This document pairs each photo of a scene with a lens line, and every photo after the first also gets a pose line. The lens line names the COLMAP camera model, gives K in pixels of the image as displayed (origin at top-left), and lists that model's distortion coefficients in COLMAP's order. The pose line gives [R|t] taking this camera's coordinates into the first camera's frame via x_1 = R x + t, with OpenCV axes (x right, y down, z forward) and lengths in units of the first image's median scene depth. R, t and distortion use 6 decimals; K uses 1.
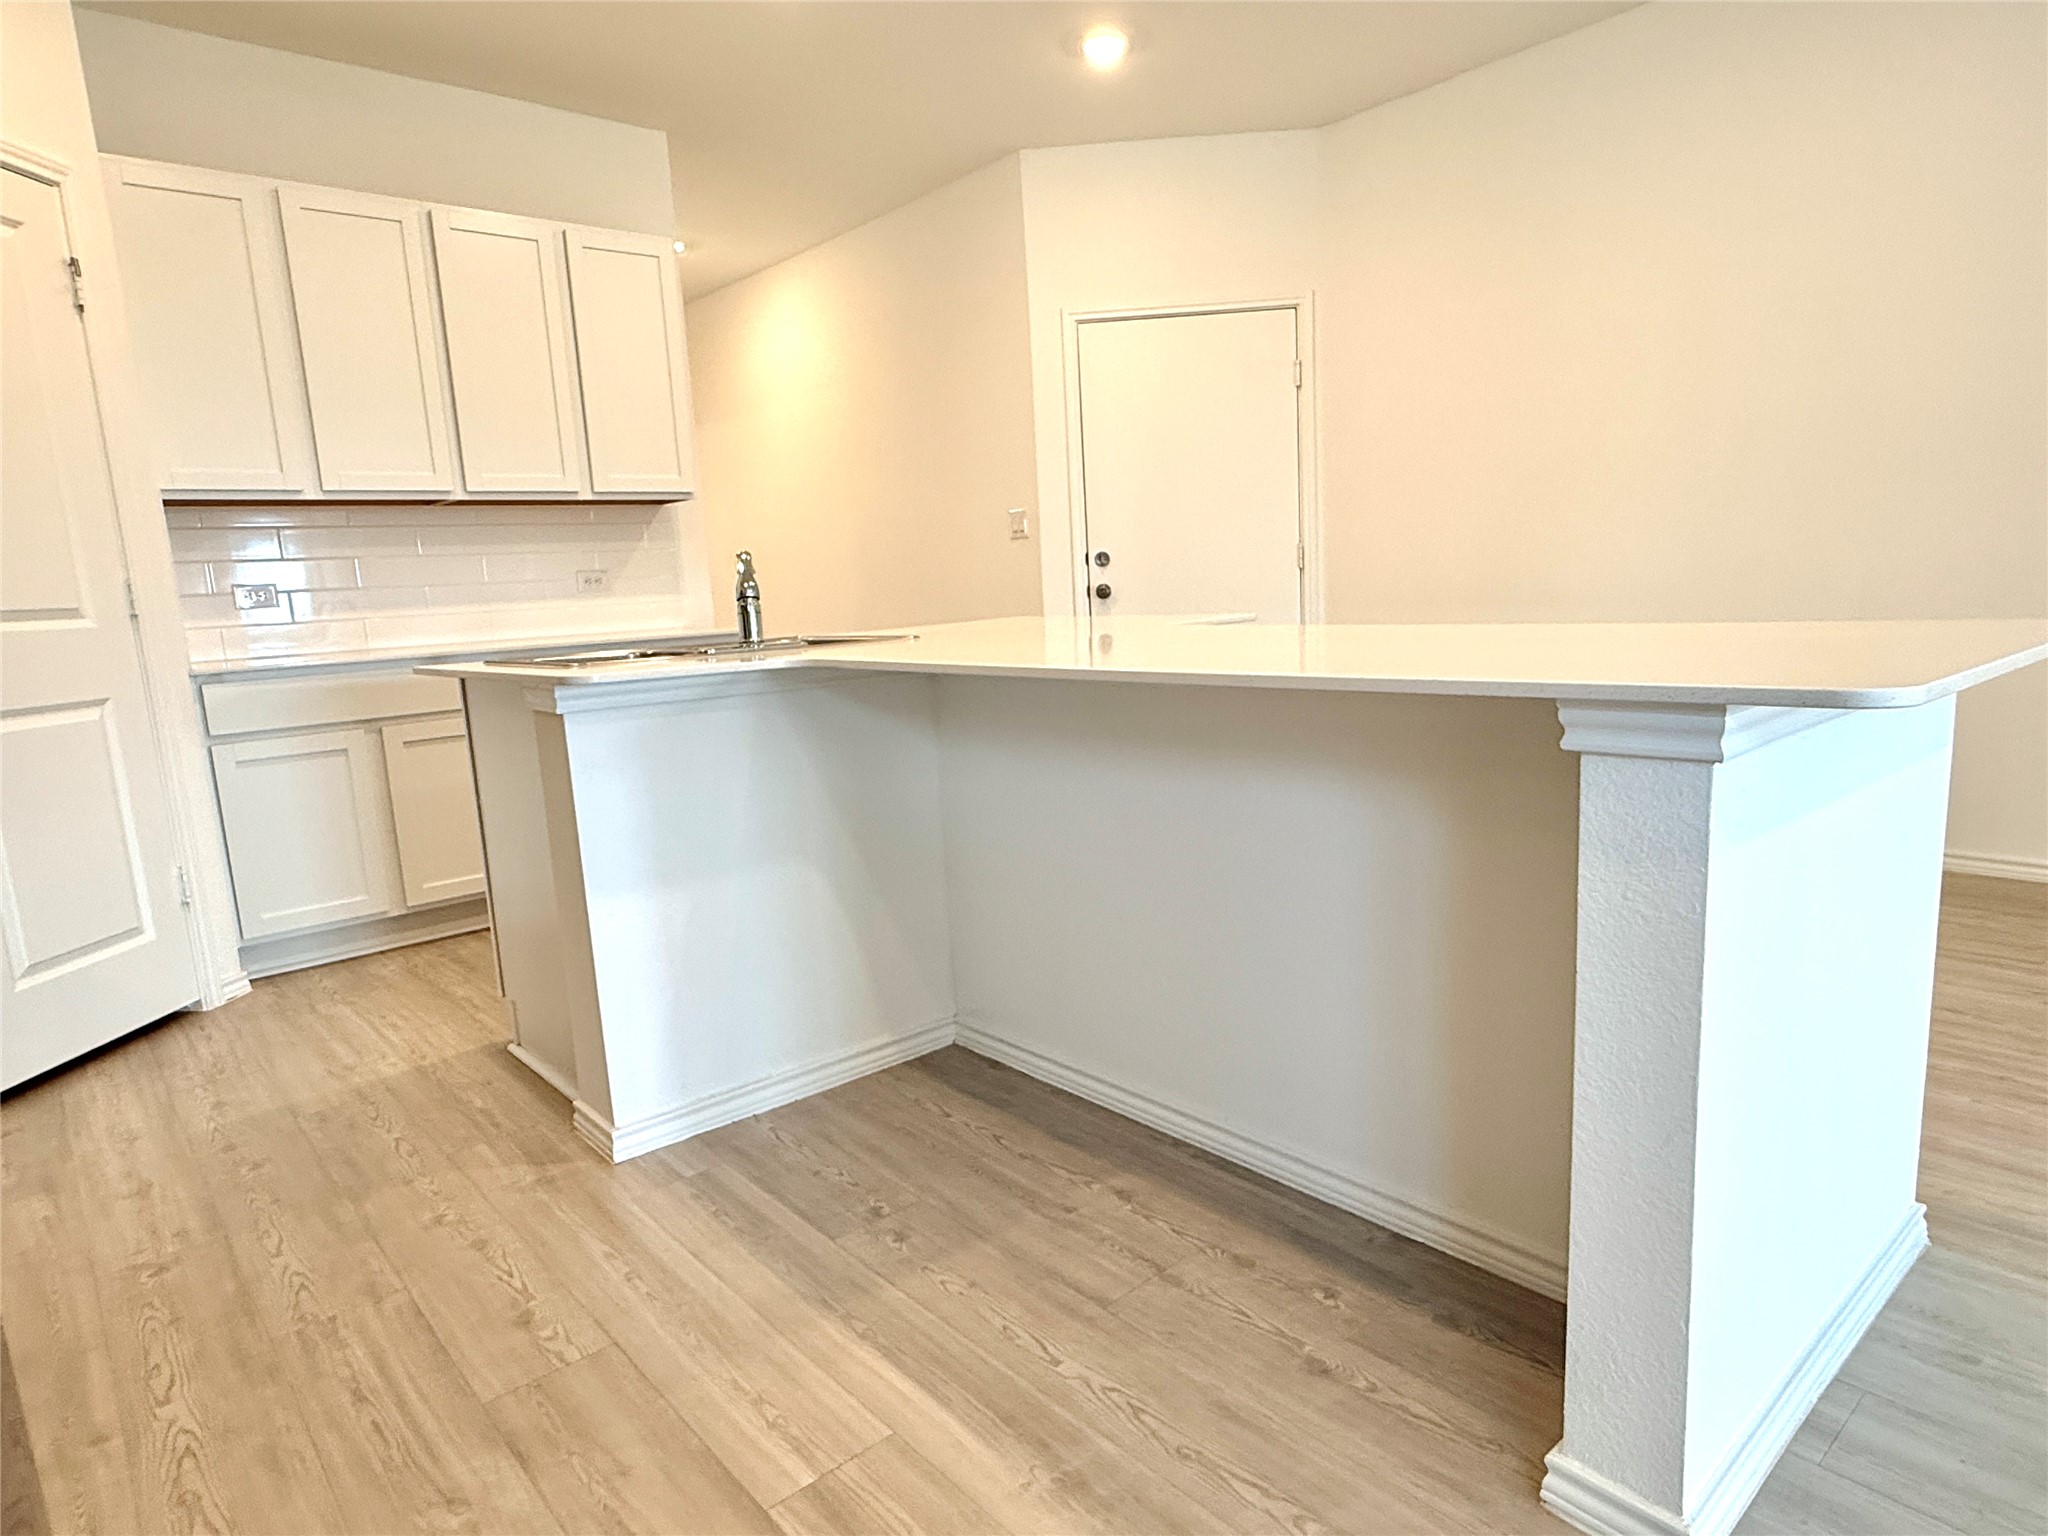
lens RADIAL K [[1196.8, 0, 1026.0], [0, 1196.8, 771.7], [0, 0, 1]] dist [0.009329, 0.001366]
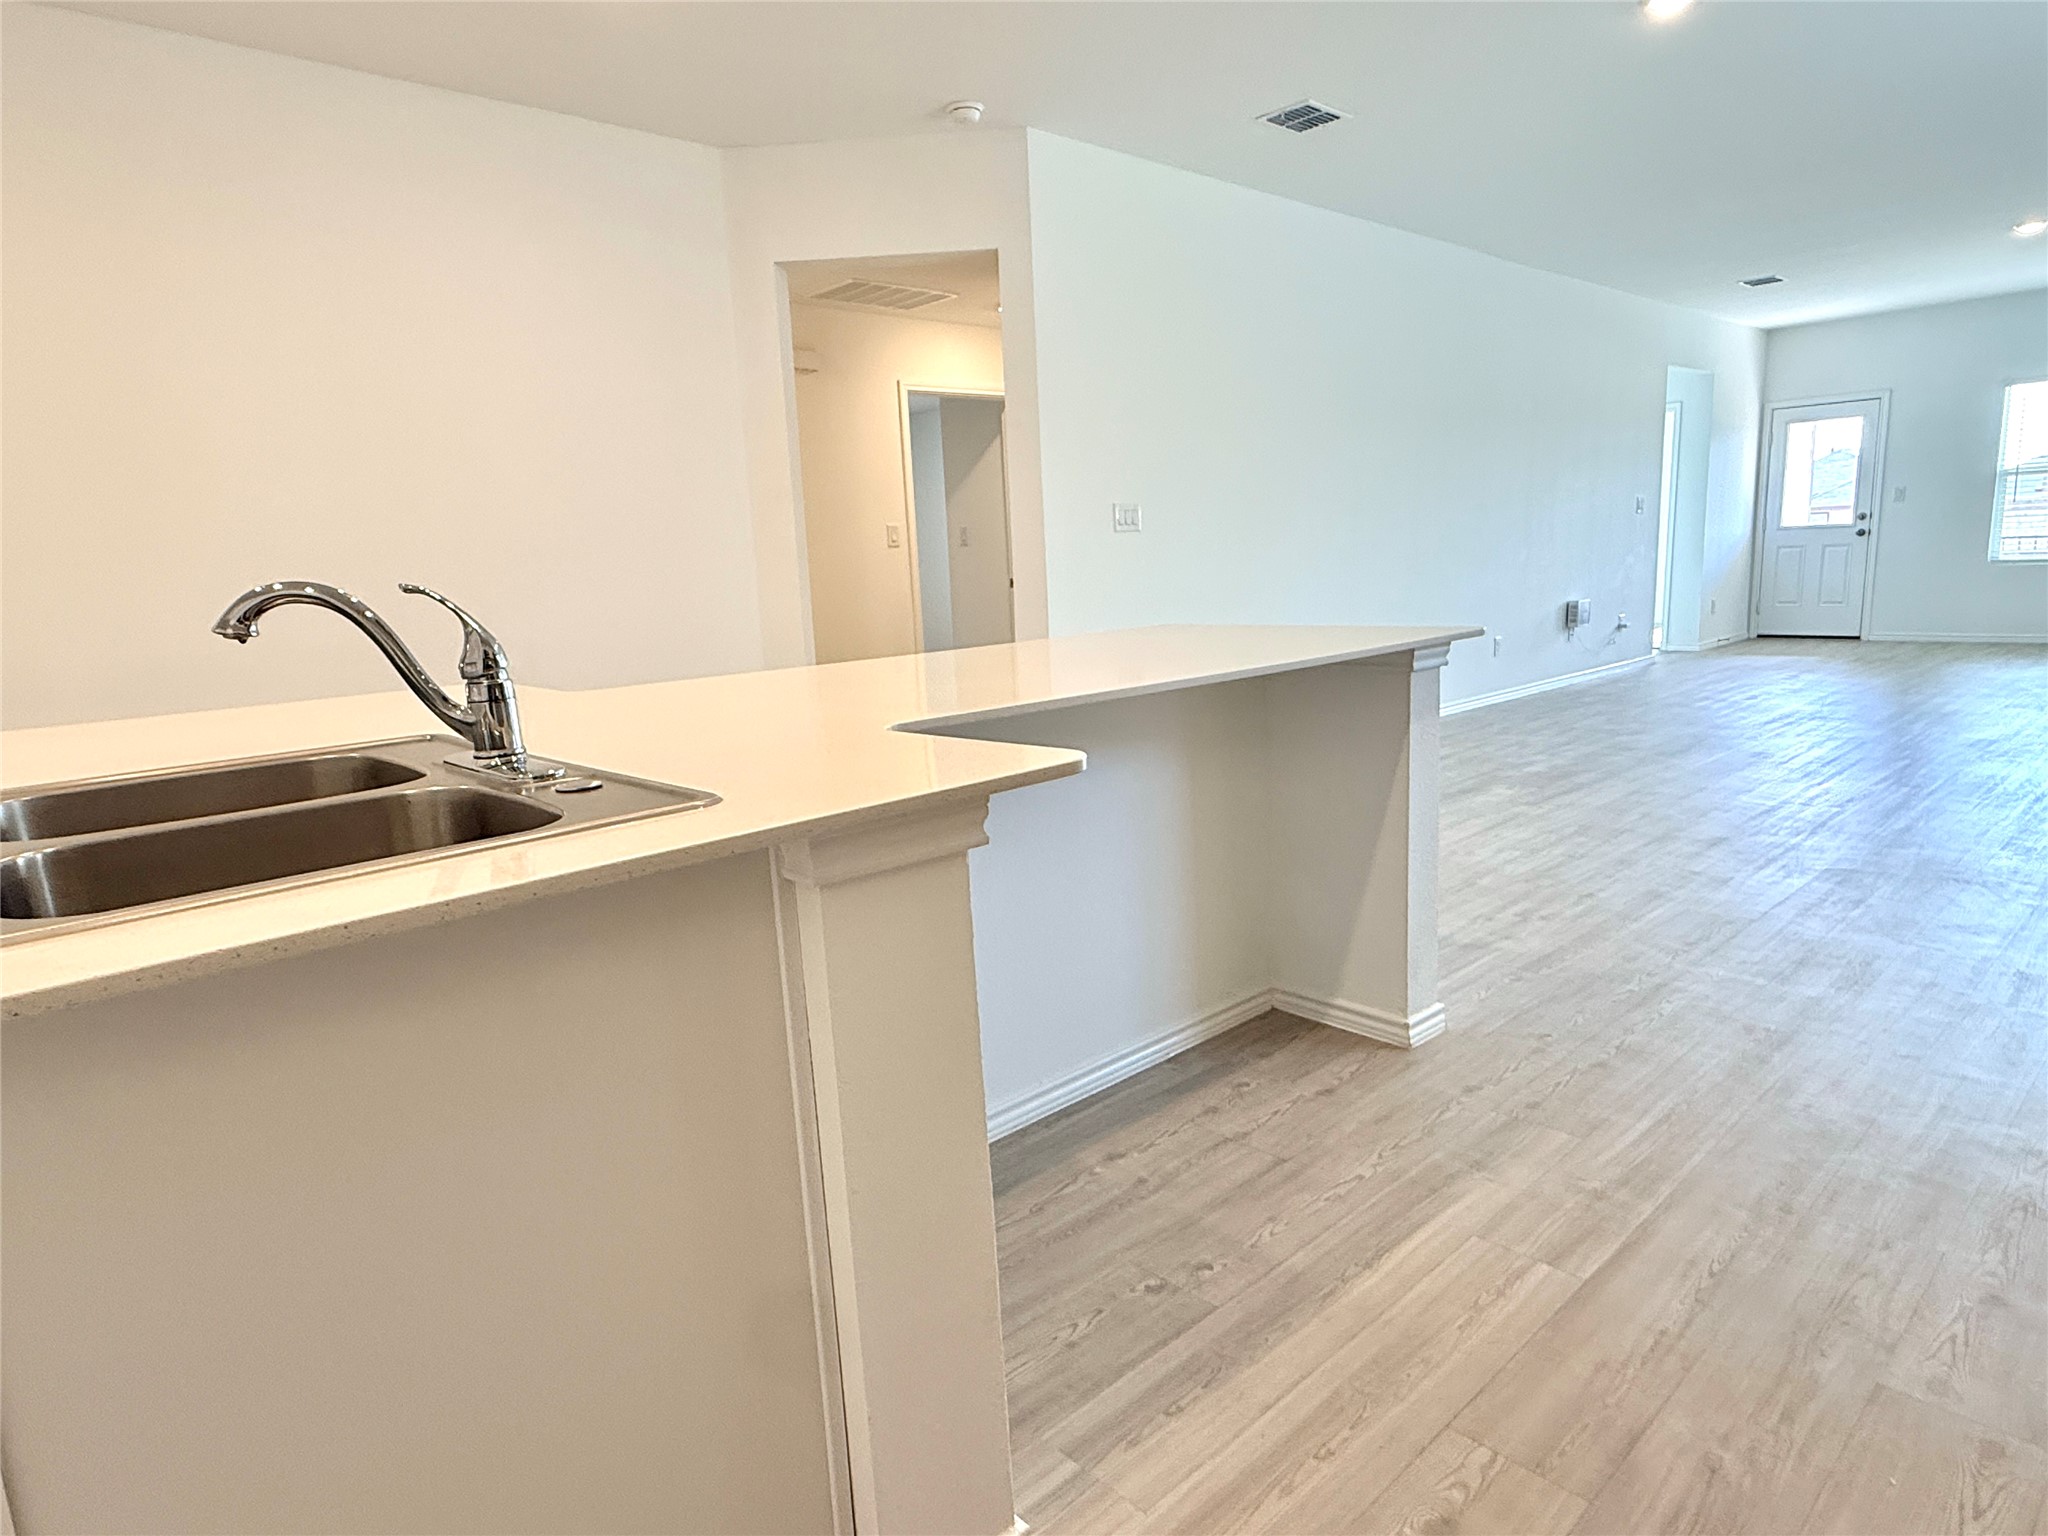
lens RADIAL K [[1196.8, 0, 1026.0], [0, 1196.8, 771.7], [0, 0, 1]] dist [0.009329, 0.001366]
pose [[-0.032145, -0.122999, 0.991886, -1.089836], [0.209256, 0.969577, 0.127014, -0.170070], [-0.977332, 0.211641, -0.005429, 1.129536]]
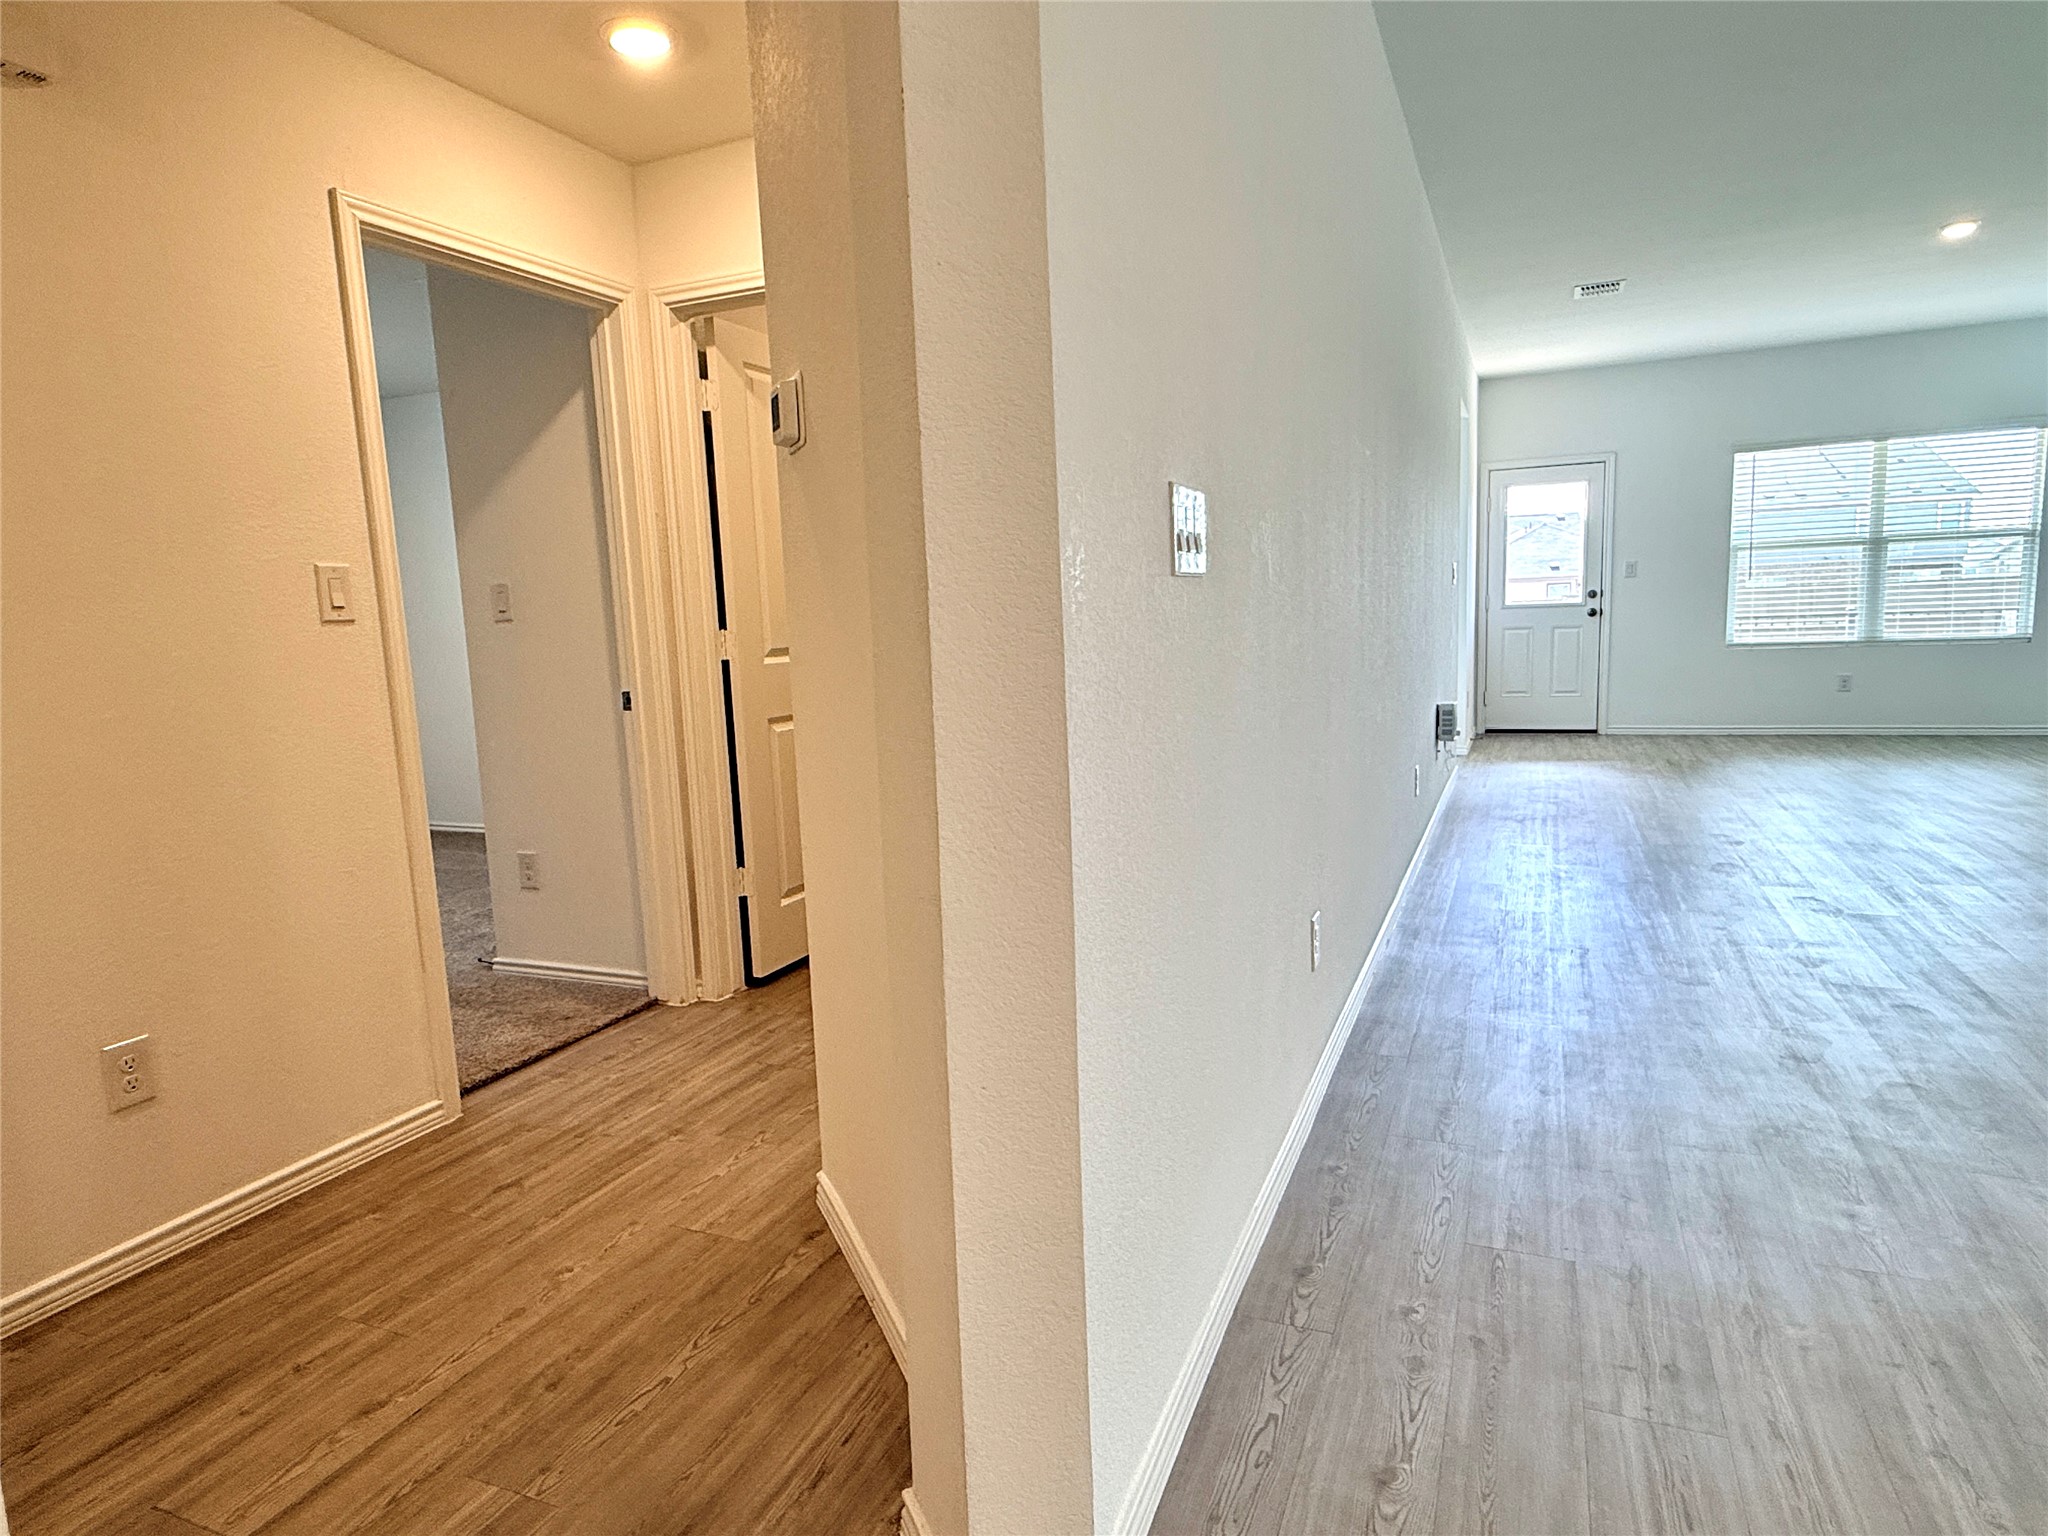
lens RADIAL K [[1196.8, 0, 1026.0], [0, 1196.8, 771.7], [0, 0, 1]] dist [0.009329, 0.001366]
pose [[-0.436683, -0.048958, 0.898282, 1.137907], [0.209526, 0.965523, 0.154480, -0.346051], [-0.874875, 0.255672, -0.411370, 1.285157]]
